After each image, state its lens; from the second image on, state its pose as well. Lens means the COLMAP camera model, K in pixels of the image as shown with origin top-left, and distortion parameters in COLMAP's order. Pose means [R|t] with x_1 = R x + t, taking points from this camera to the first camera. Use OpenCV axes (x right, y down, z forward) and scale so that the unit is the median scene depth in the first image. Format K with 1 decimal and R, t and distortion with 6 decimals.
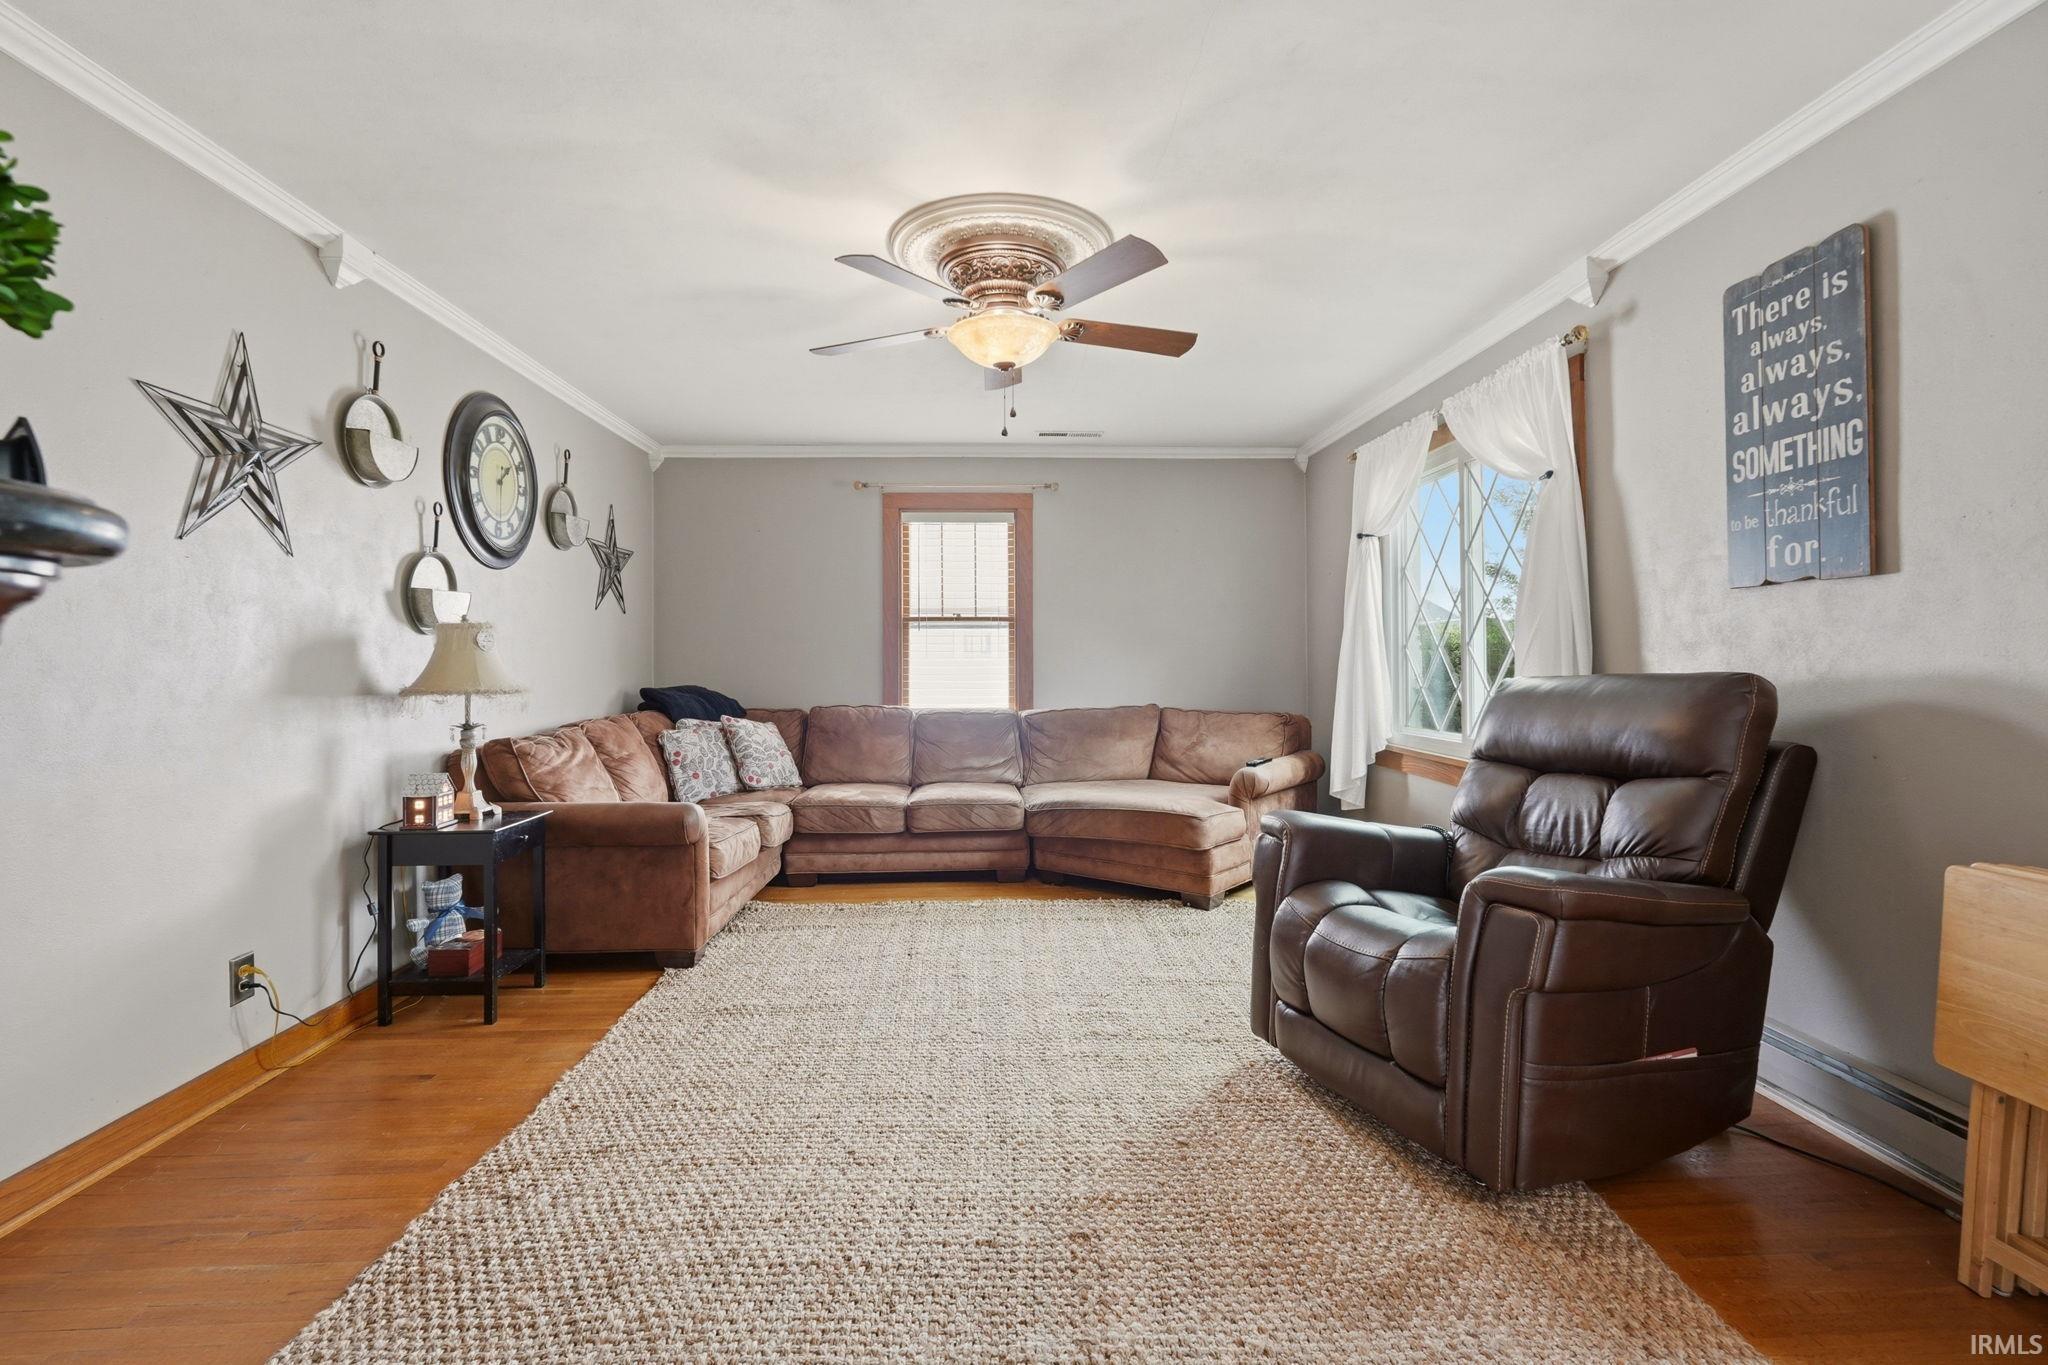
lens RADIAL K [[910.1, 0, 1018.3], [0, 910.1, 662.8], [0, 0, 1]] dist [0.001544, 0.001050]
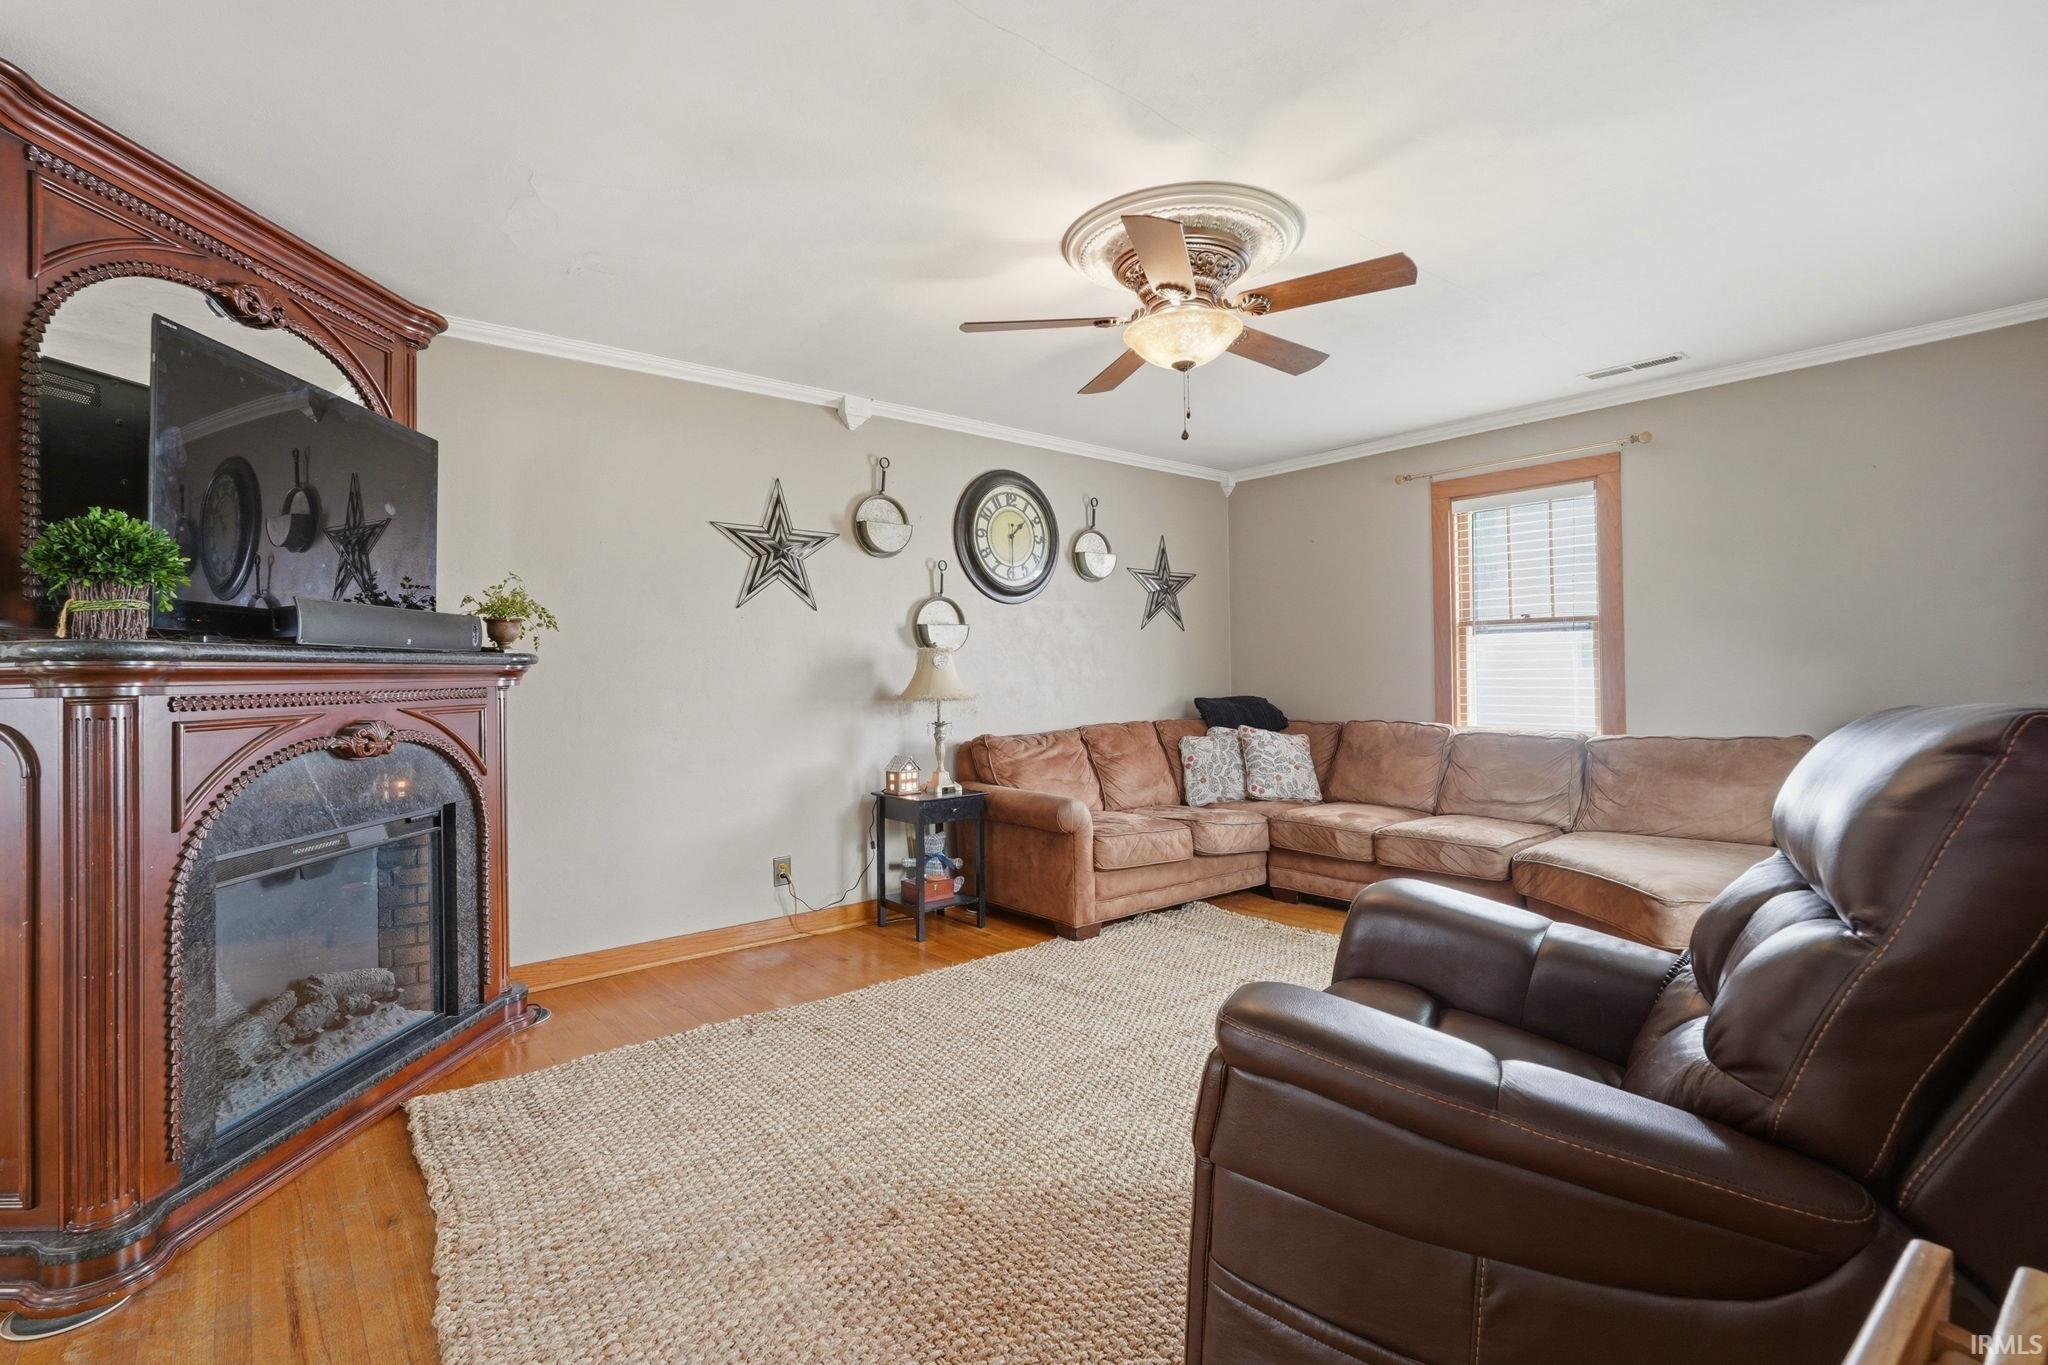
lens RADIAL K [[910.1, 0, 1009.0], [0, 910.1, 672.5], [0, 0, 1]] dist [0.001544, 0.001050]
pose [[0.626997, -0.003995, -0.779011, 0.442534], [0.005874, 0.999983, -0.000400, -0.005564], [0.778999, -0.004325, 0.627010, 0.191044]]
